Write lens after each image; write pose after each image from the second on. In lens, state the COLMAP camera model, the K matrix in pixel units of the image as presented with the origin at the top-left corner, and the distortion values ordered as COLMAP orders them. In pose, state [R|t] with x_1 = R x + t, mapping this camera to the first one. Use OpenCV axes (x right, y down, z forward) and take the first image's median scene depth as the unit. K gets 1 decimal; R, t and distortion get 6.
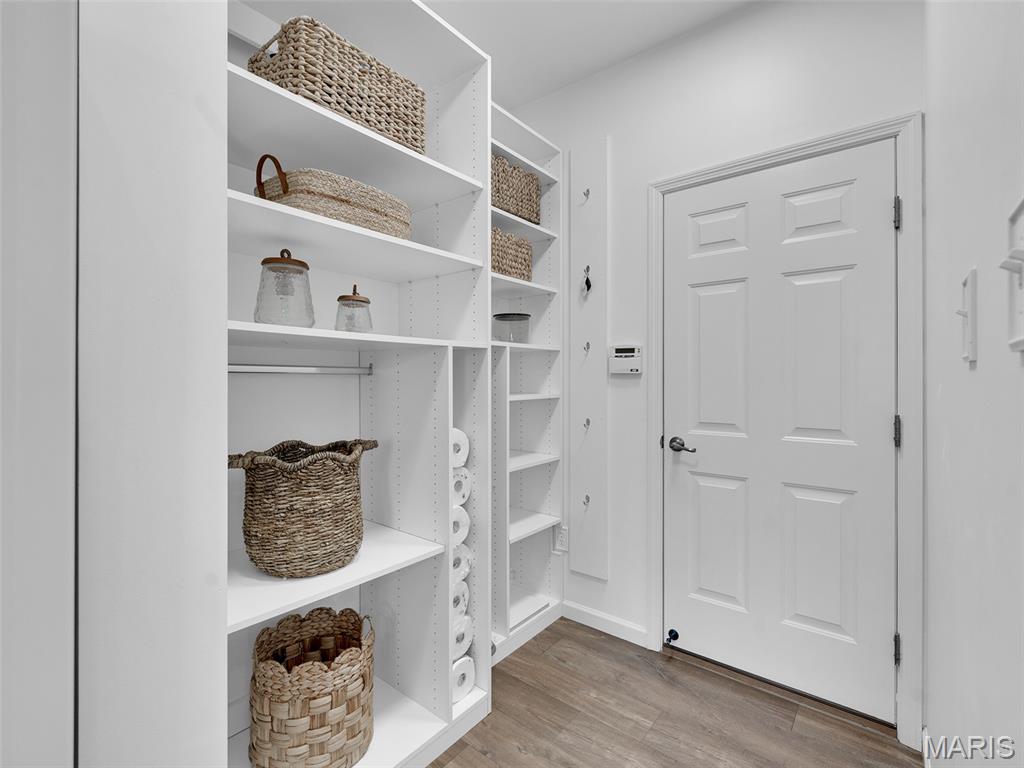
lens RADIAL K [[471.4, 0, 514.0], [0, 471.4, 383.5], [0, 0, 1]] dist [0.001012, 0.000179]
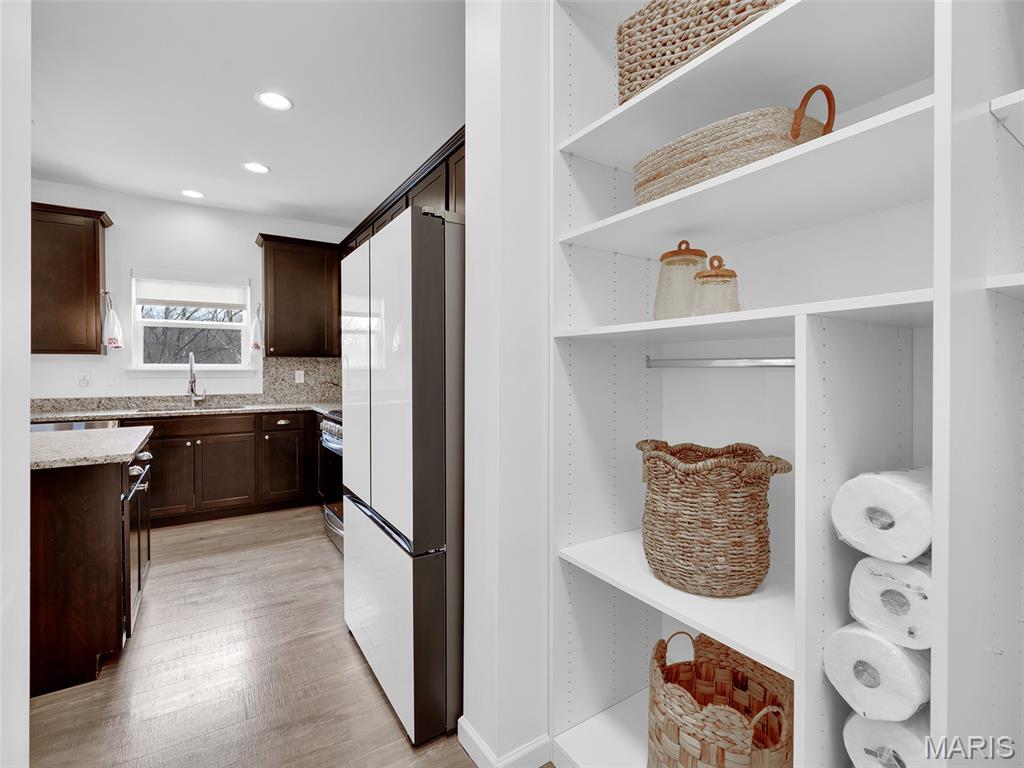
lens RADIAL K [[441.9, 0, 514.5], [0, 441.9, 371.8], [0, 0, 1]] dist [-0.001756, -0.000630]
pose [[-0.271271, 0.004745, -0.962491, 0.493395], [-0.006288, 0.999958, 0.006702, -0.015915], [0.962483, 0.007870, -0.271229, 0.906413]]
